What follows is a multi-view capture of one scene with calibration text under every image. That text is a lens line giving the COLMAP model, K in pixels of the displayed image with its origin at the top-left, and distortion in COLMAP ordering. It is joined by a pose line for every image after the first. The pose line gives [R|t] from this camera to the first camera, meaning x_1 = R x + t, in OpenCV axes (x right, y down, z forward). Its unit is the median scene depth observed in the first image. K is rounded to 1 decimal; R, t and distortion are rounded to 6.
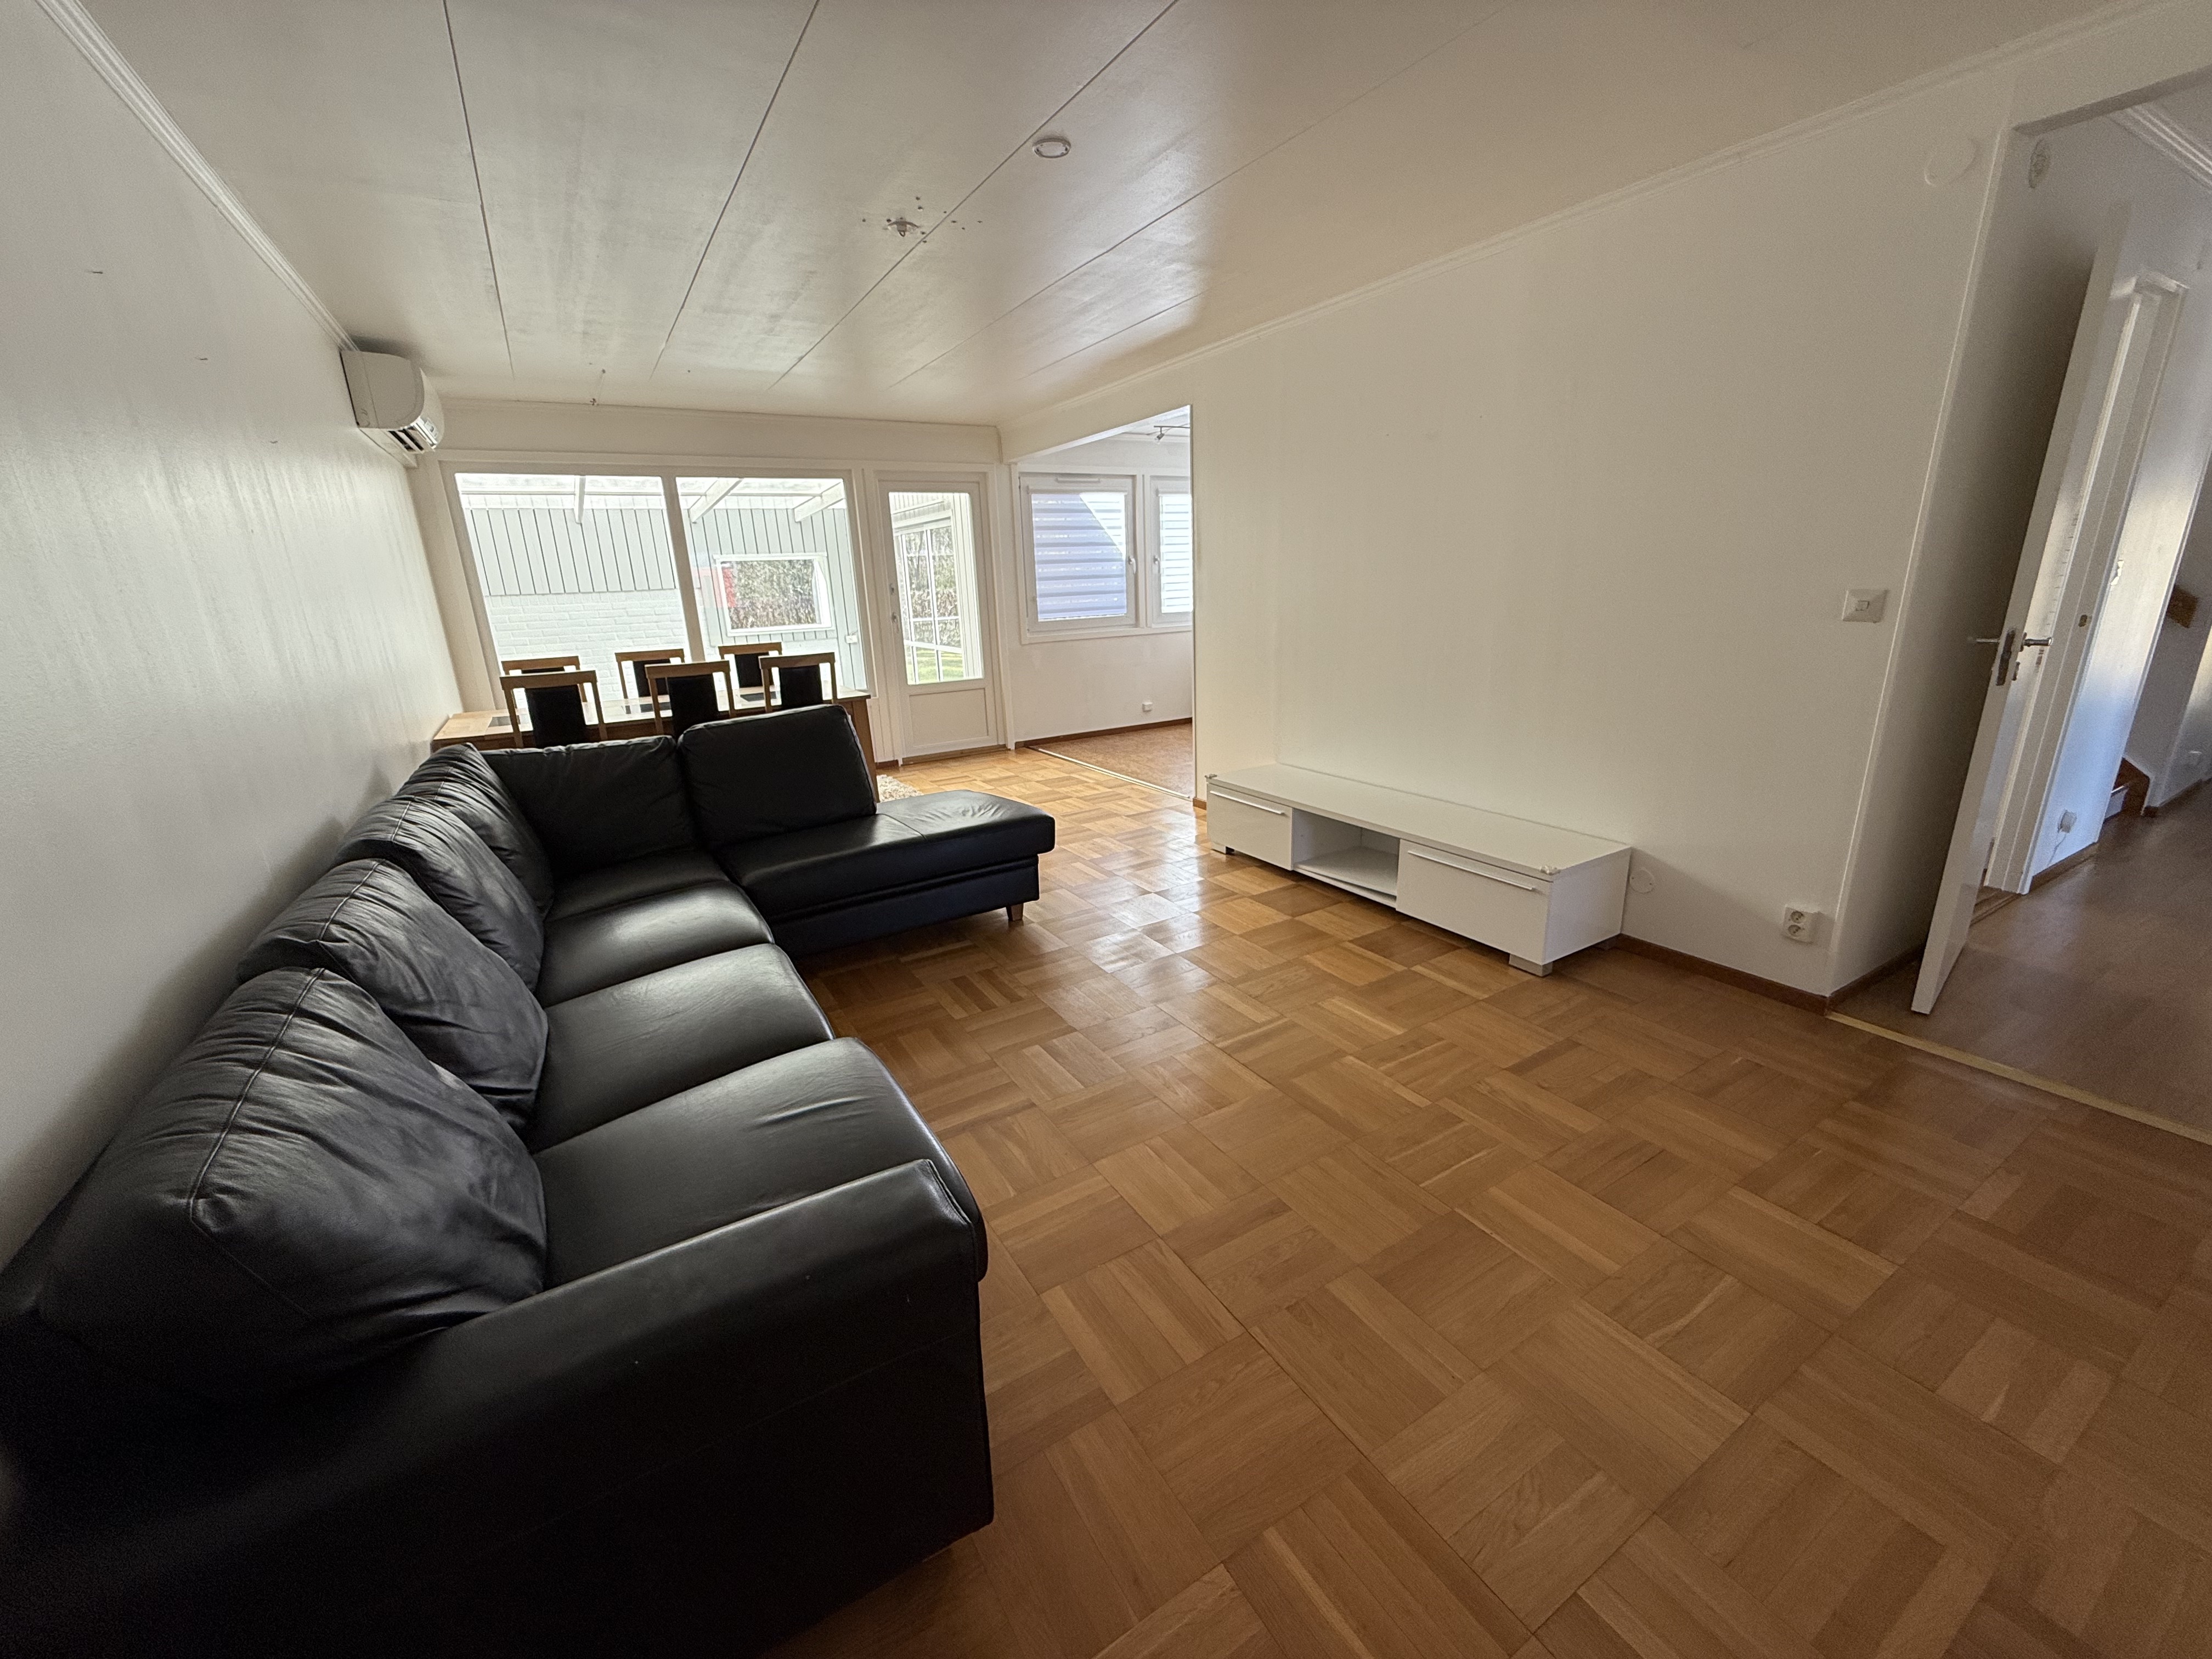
lens RADIAL K [[885.9, 0, 1109.6], [0, 885.9, 806.6], [0, 0, 1]] dist [0.000744, 0.000654]
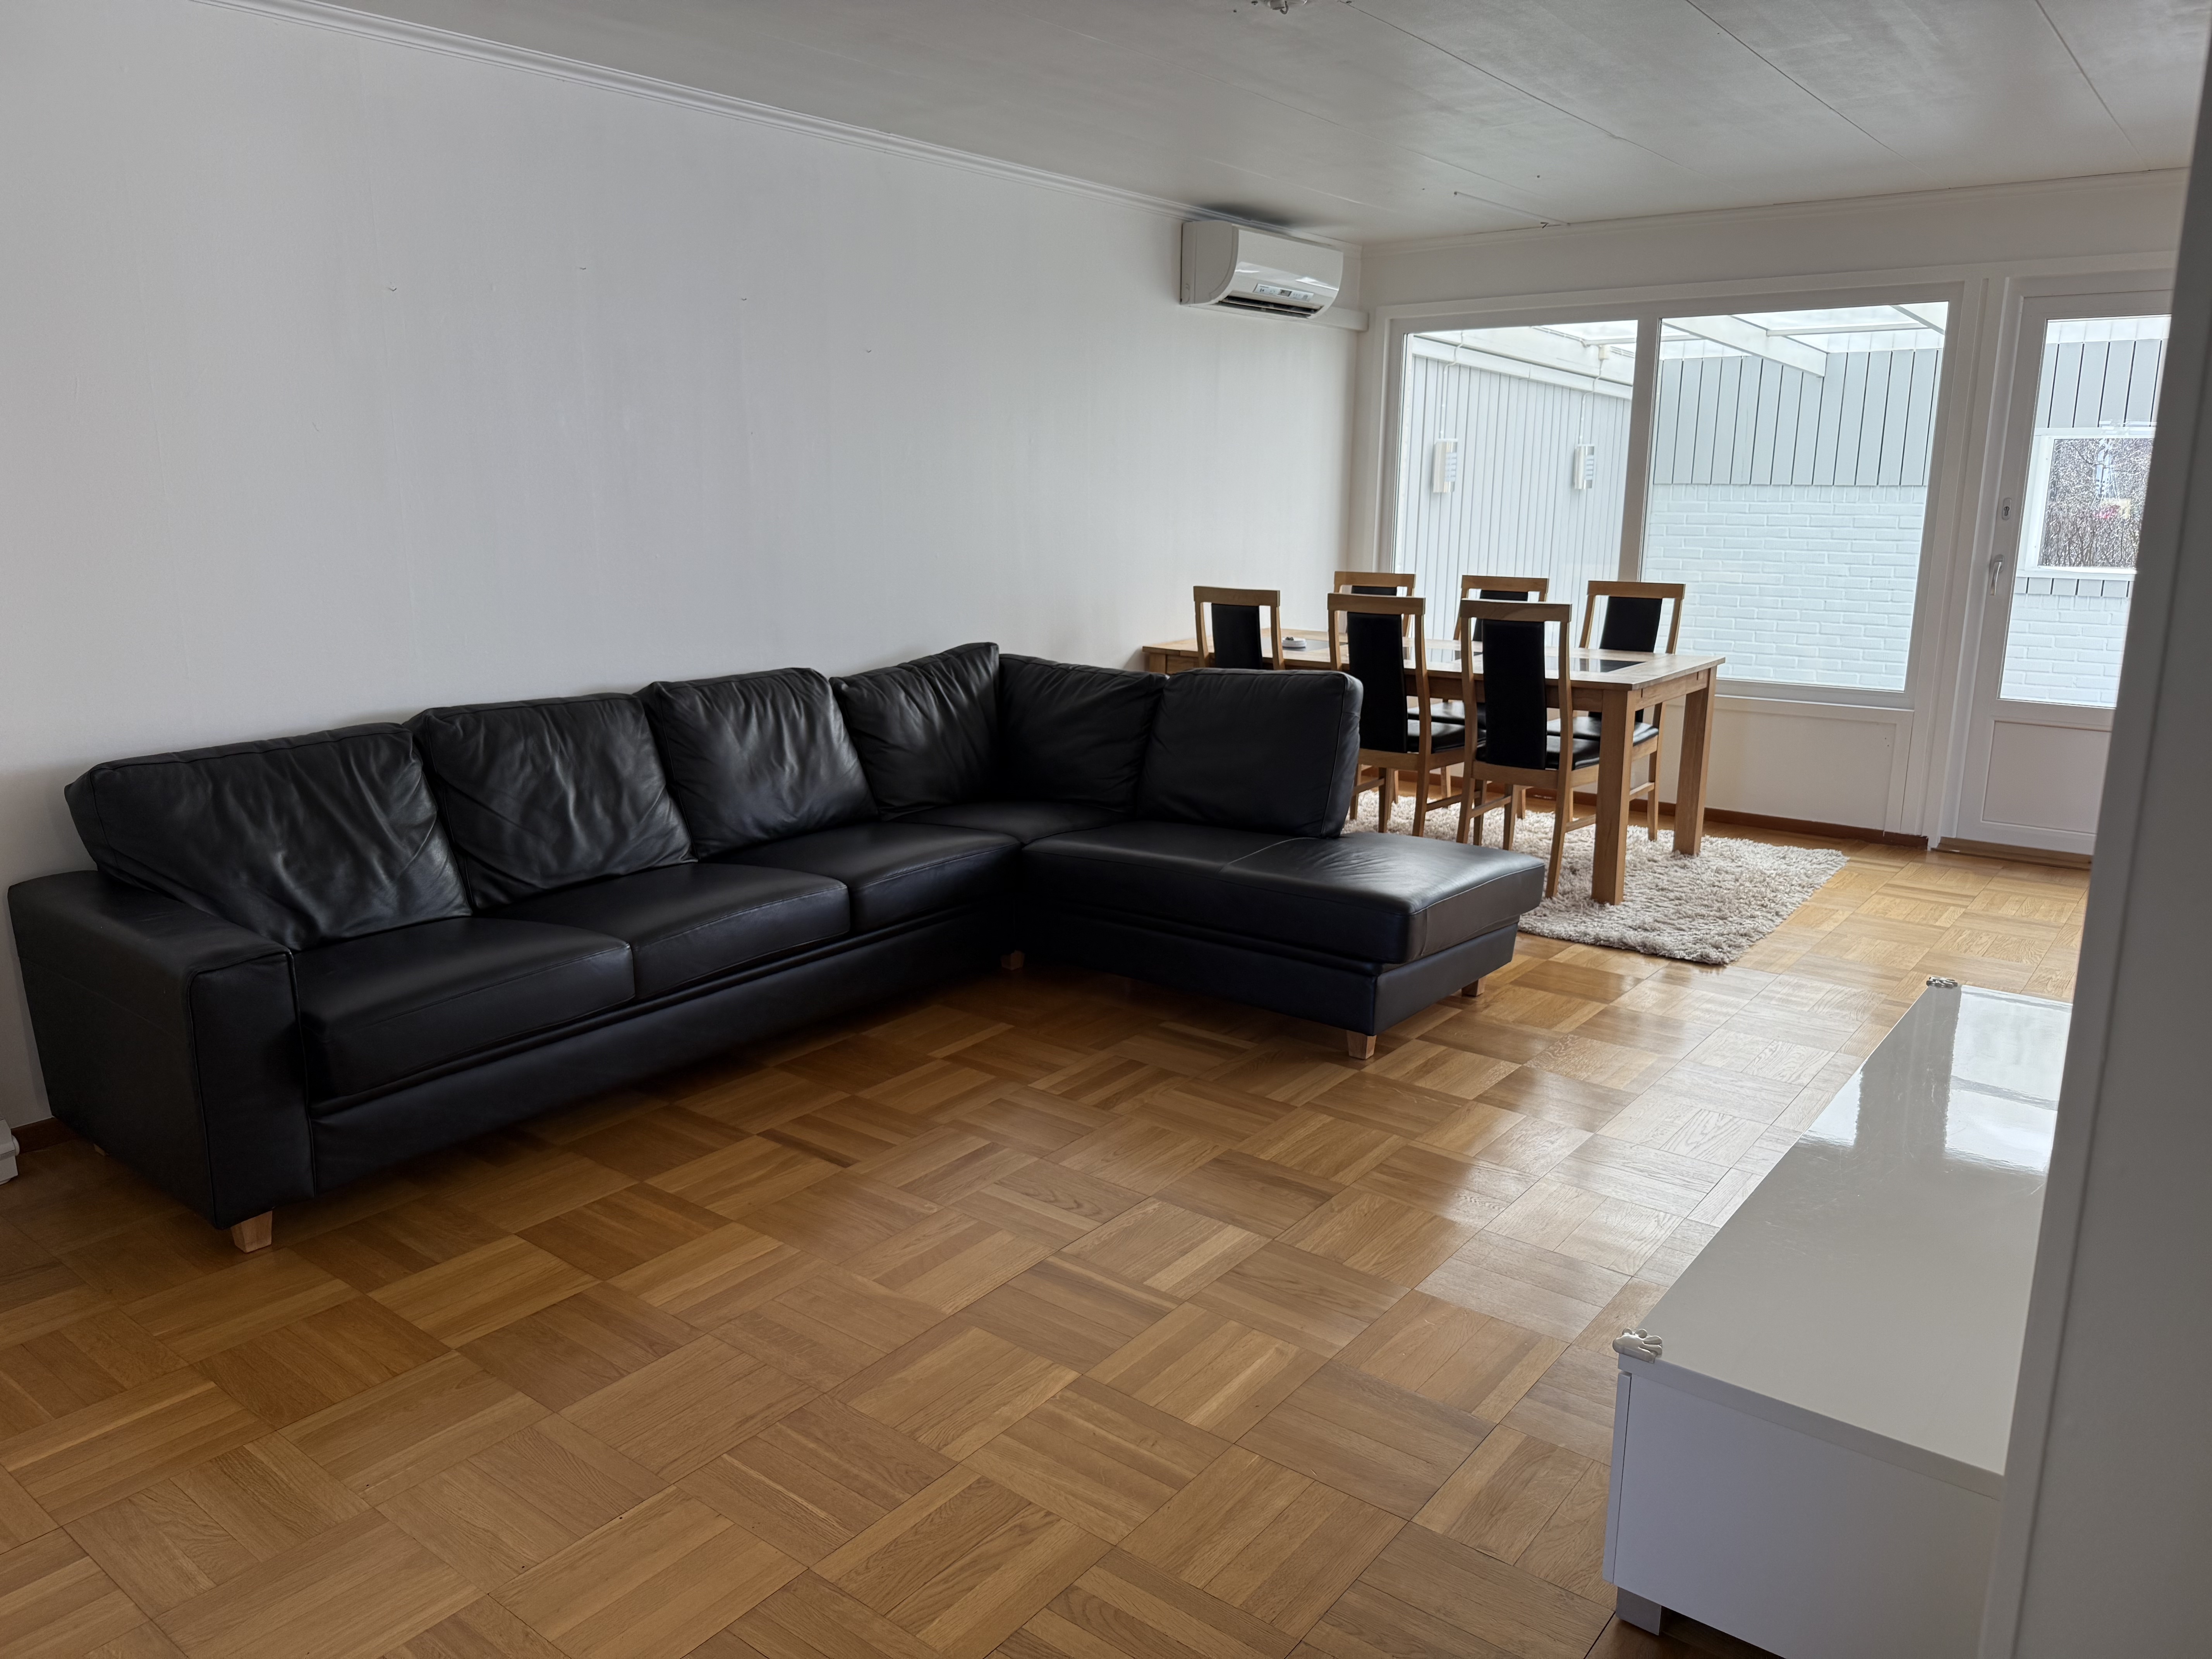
lens RADIAL K [[1574.4, 0, 1104.9], [0, 1574.4, 839.8], [0, 0, 1]] dist [0.000750, -0.008741]
pose [[0.362372, 0.242104, -0.900040, 0.665615], [-0.253036, 0.954960, 0.155000, -0.118958], [0.897028, 0.171575, 0.407312, 0.328602]]
